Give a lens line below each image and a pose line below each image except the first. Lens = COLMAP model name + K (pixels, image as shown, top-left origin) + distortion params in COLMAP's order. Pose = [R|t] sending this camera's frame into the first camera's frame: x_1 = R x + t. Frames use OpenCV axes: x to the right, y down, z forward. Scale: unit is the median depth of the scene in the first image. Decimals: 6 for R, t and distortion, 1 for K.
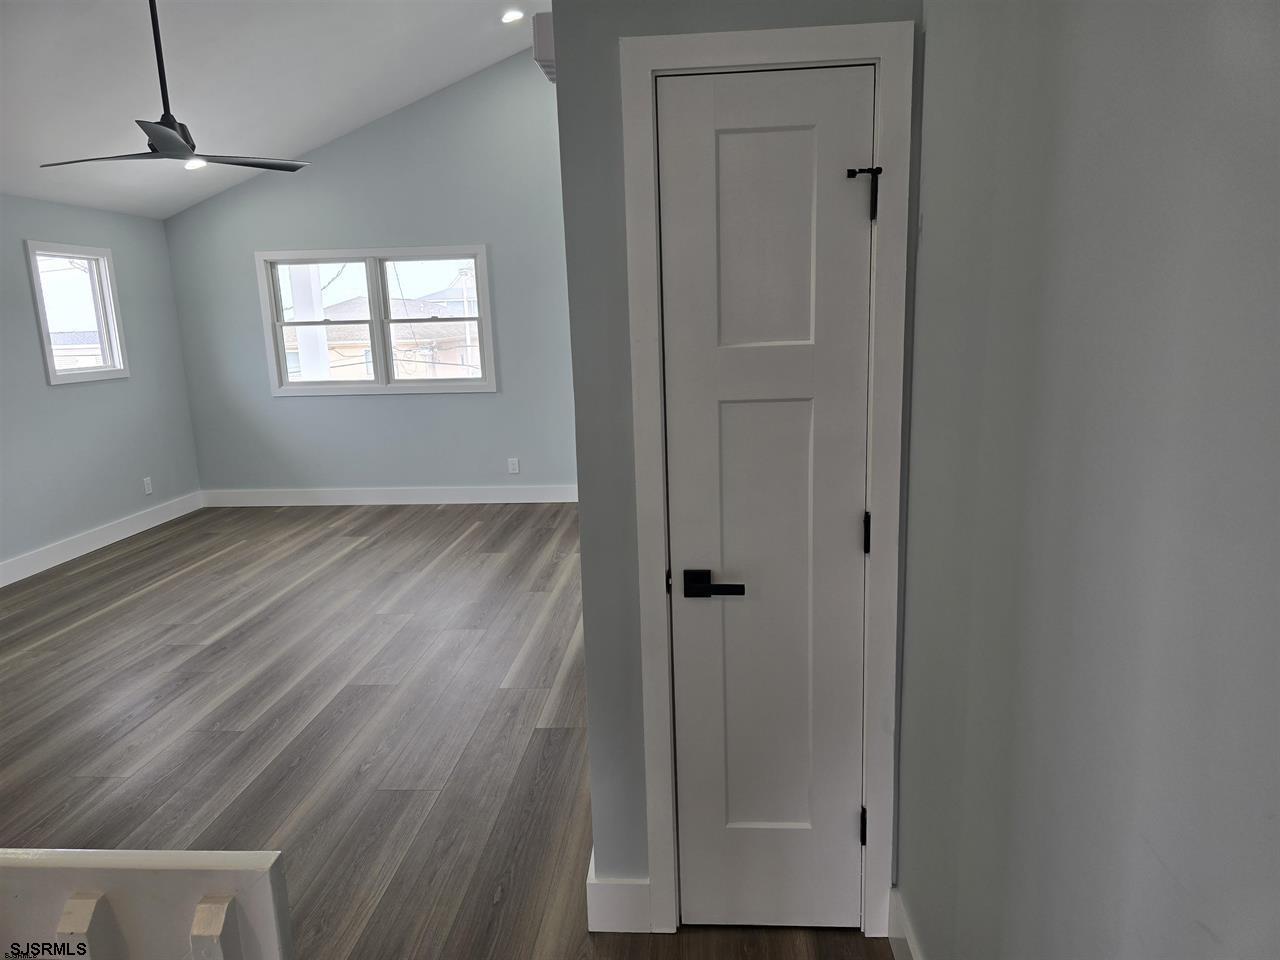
lens RADIAL K [[856.7, 0, 640.0], [0, 856.7, 480.0], [0, 0, 1]] dist [0.070394, -0.062165]
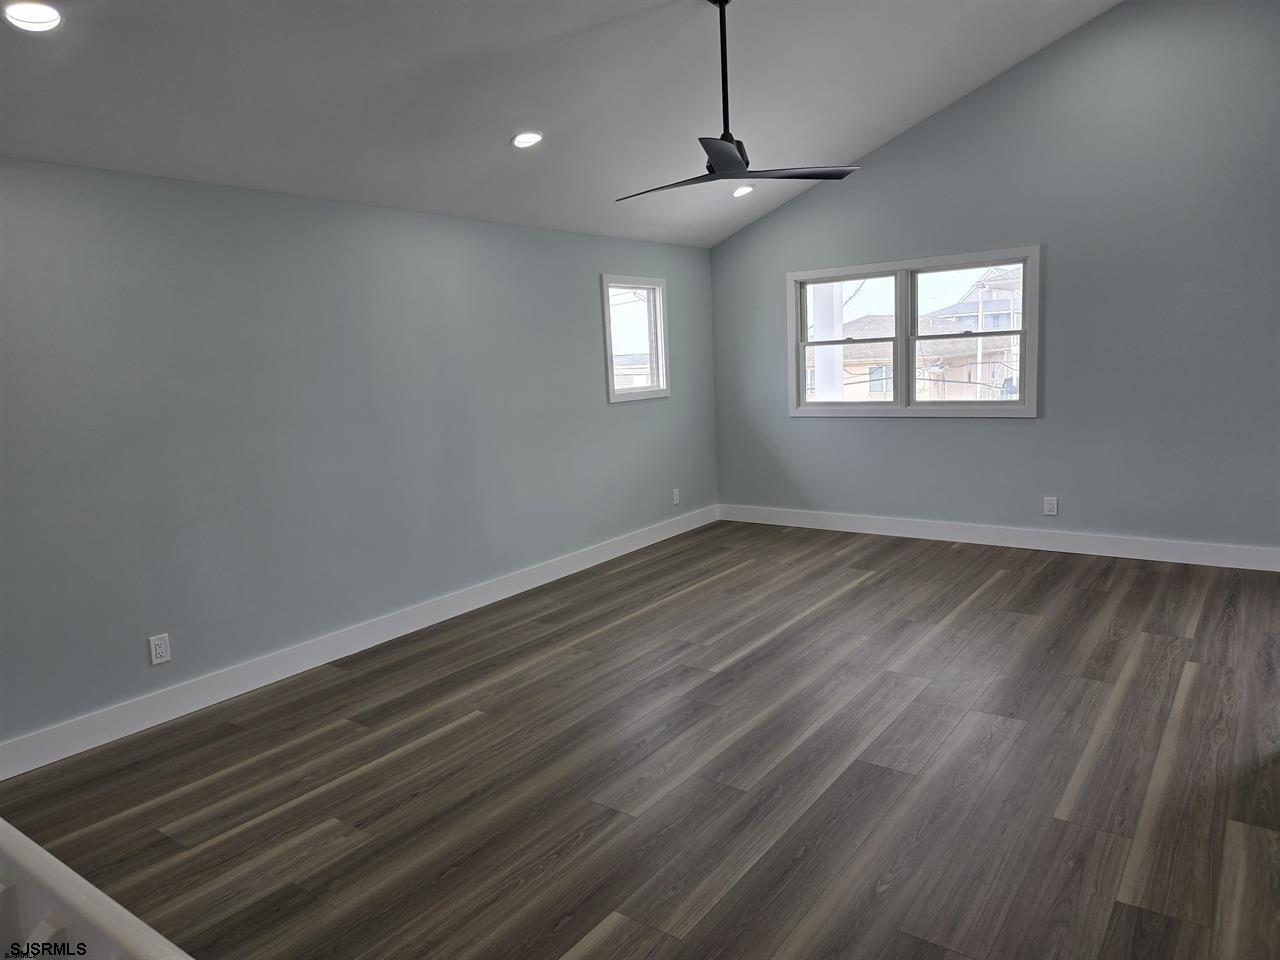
lens RADIAL K [[840.2, 0, 620.5], [0, 840.2, 486.3], [0, 0, 1]] dist [-0.002044, -0.003913]
pose [[0.833597, 0.075706, -0.547161, -0.069070], [-0.080540, 0.996636, 0.015194, -0.020317], [0.546471, 0.031402, 0.836889, 0.115429]]
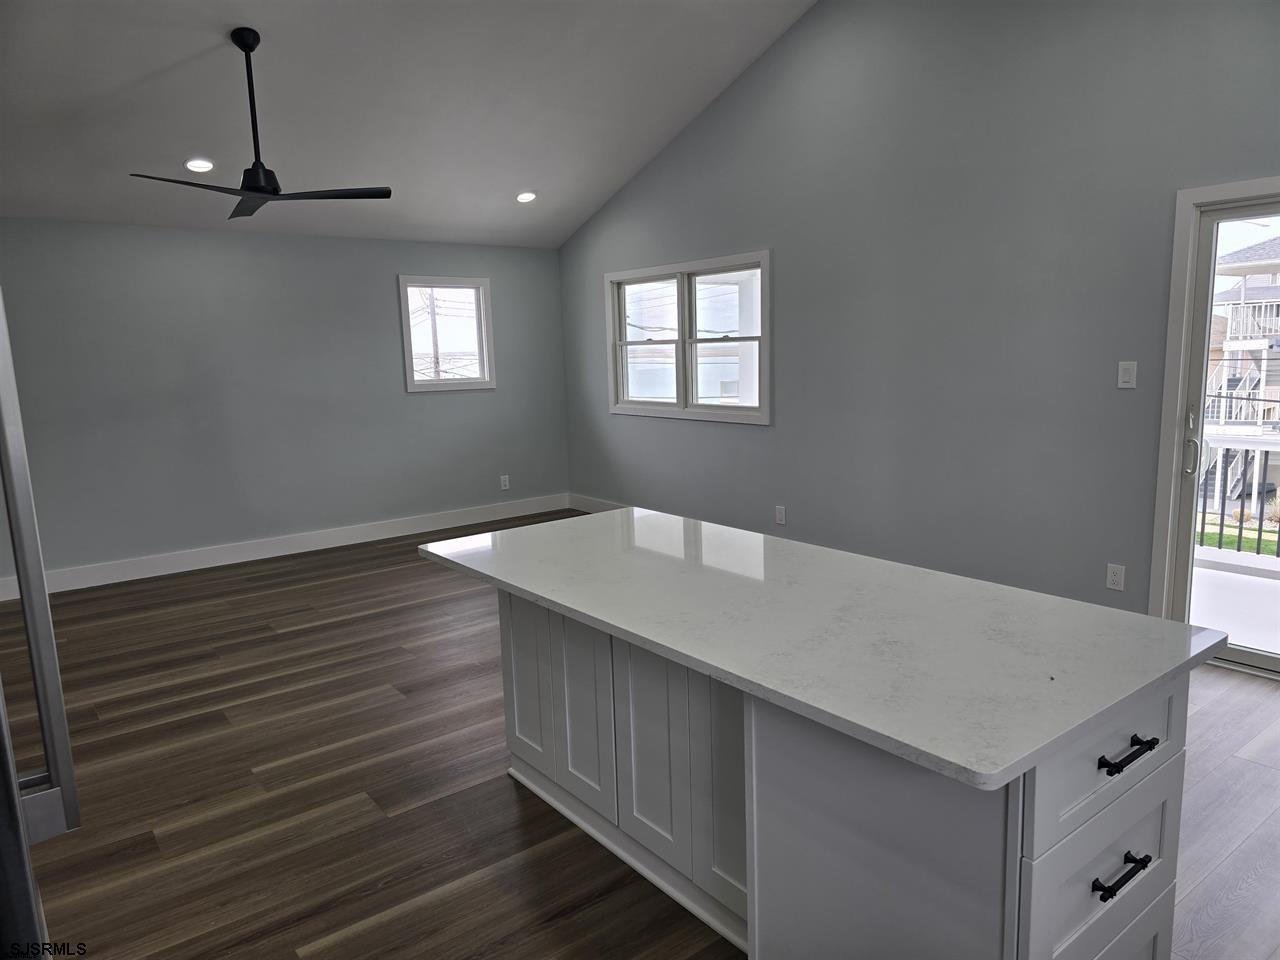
lens RADIAL K [[849.7, 0, 650.5], [0, 849.7, 481.3], [0, 0, 1]] dist [-0.001136, -0.003143]
pose [[0.673375, 0.132479, -0.727335, 0.481189], [-0.138084, 0.989038, 0.052307, -0.102468], [0.726291, 0.065211, 0.684287, 0.476006]]
